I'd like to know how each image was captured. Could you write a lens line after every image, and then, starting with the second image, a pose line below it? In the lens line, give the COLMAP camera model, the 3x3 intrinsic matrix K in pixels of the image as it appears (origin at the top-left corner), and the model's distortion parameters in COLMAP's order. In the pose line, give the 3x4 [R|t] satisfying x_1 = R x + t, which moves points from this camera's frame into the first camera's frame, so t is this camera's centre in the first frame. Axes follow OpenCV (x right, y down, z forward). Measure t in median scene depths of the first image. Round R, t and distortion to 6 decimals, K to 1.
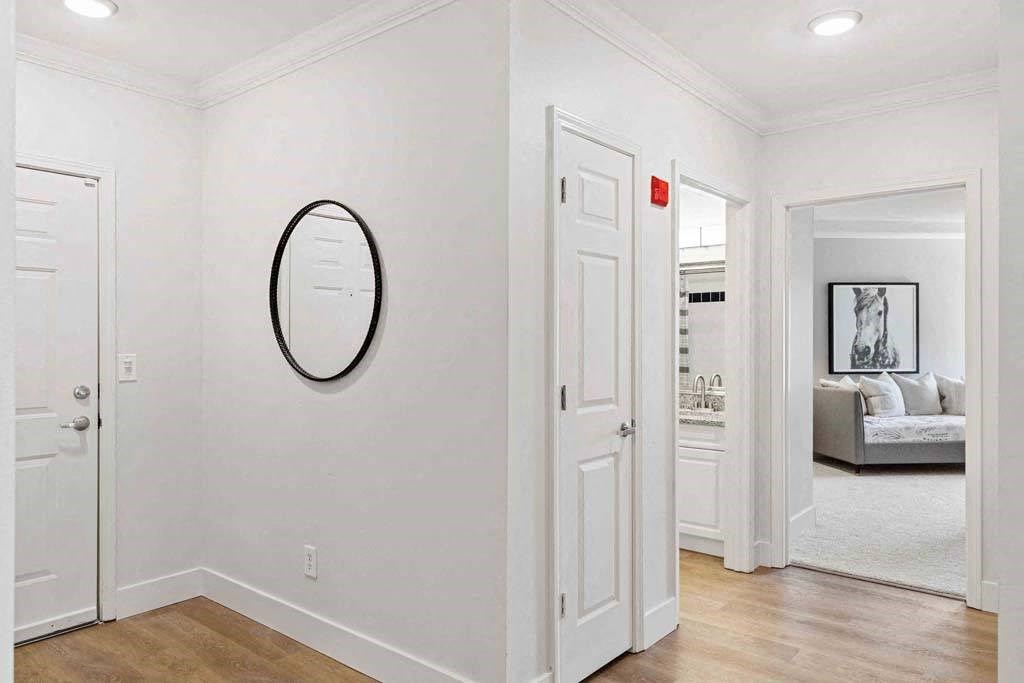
lens RADIAL K [[674.3, 0, 509.5], [0, 674.3, 338.4], [0, 0, 1]] dist [-0.001514, -0.002439]
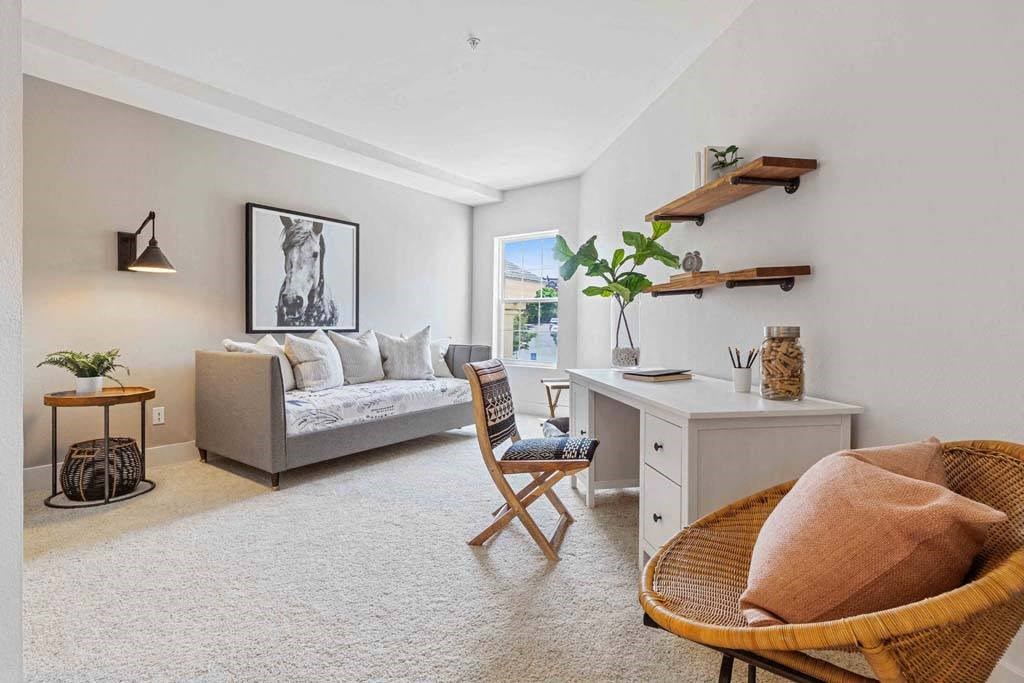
lens RADIAL K [[529.0, 0, 495.9], [0, 529.0, 321.3], [0, 0, 1]] dist [0.014033, -0.003203]
pose [[0.686741, 0.005044, 0.726884, 0.251863], [-0.006540, 0.999978, -0.000760, 0.038664], [-0.726872, -0.004232, 0.686760, 0.433124]]
